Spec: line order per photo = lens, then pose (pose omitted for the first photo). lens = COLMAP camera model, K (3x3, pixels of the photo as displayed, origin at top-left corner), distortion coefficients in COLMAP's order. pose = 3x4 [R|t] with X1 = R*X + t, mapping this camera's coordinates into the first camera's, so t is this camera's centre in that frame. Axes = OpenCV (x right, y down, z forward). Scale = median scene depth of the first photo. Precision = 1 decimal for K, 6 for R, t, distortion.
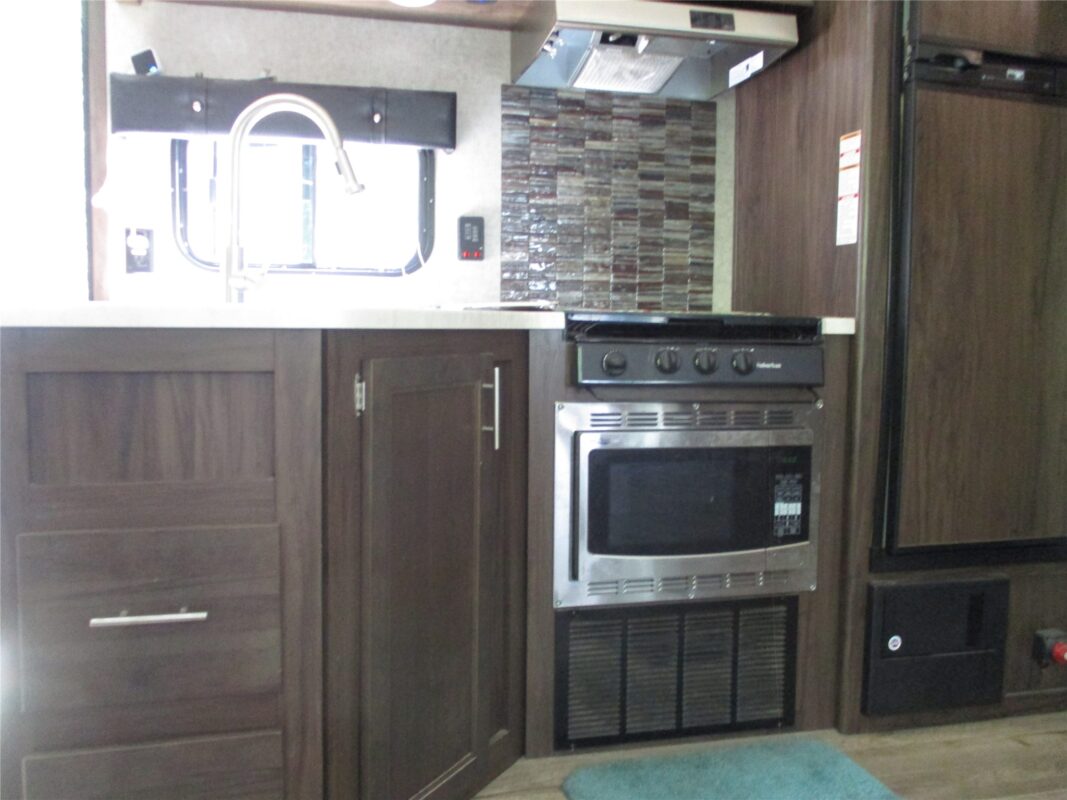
lens RADIAL K [[879.3, 0, 533.5], [0, 879.3, 373.8], [0, 0, 1]] dist [-0.040104, 0.013115]
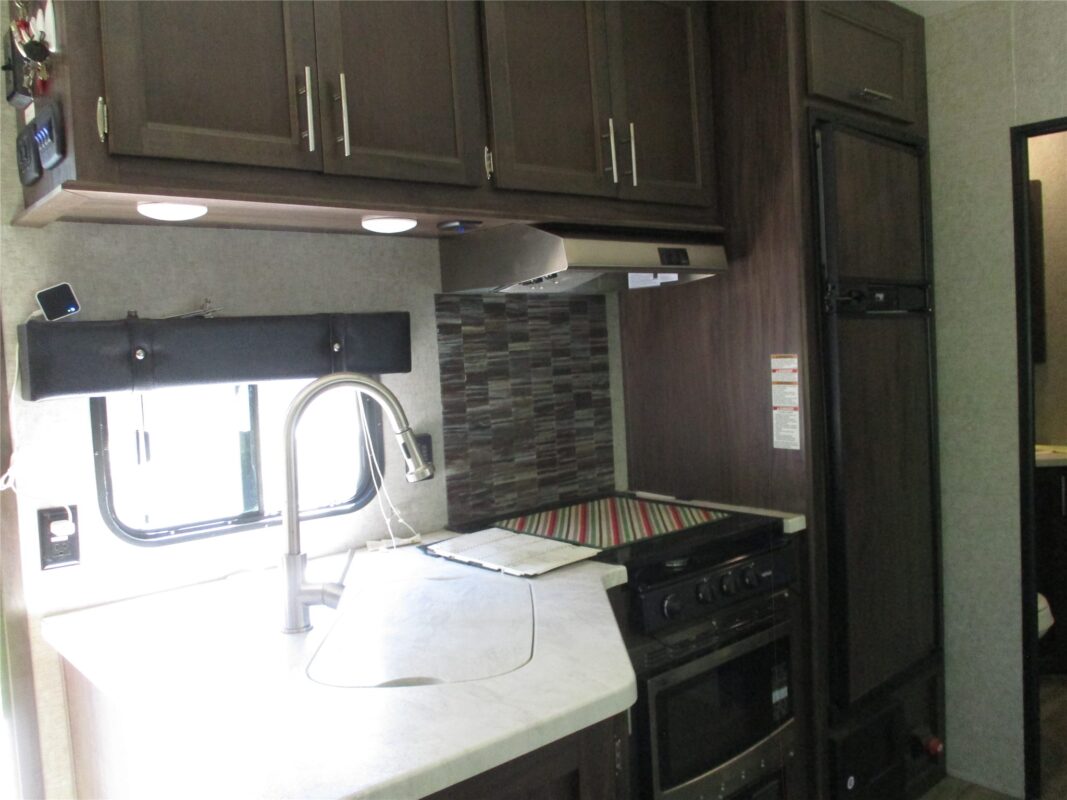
lens RADIAL K [[879.3, 0, 533.5], [0, 879.3, 373.8], [0, 0, 1]] dist [-0.040104, 0.013115]
pose [[0.888555, -0.071023, 0.453239, -0.369293], [0.091101, 0.995585, -0.022591, -0.204018], [-0.449633, 0.061363, 0.891103, 0.093624]]
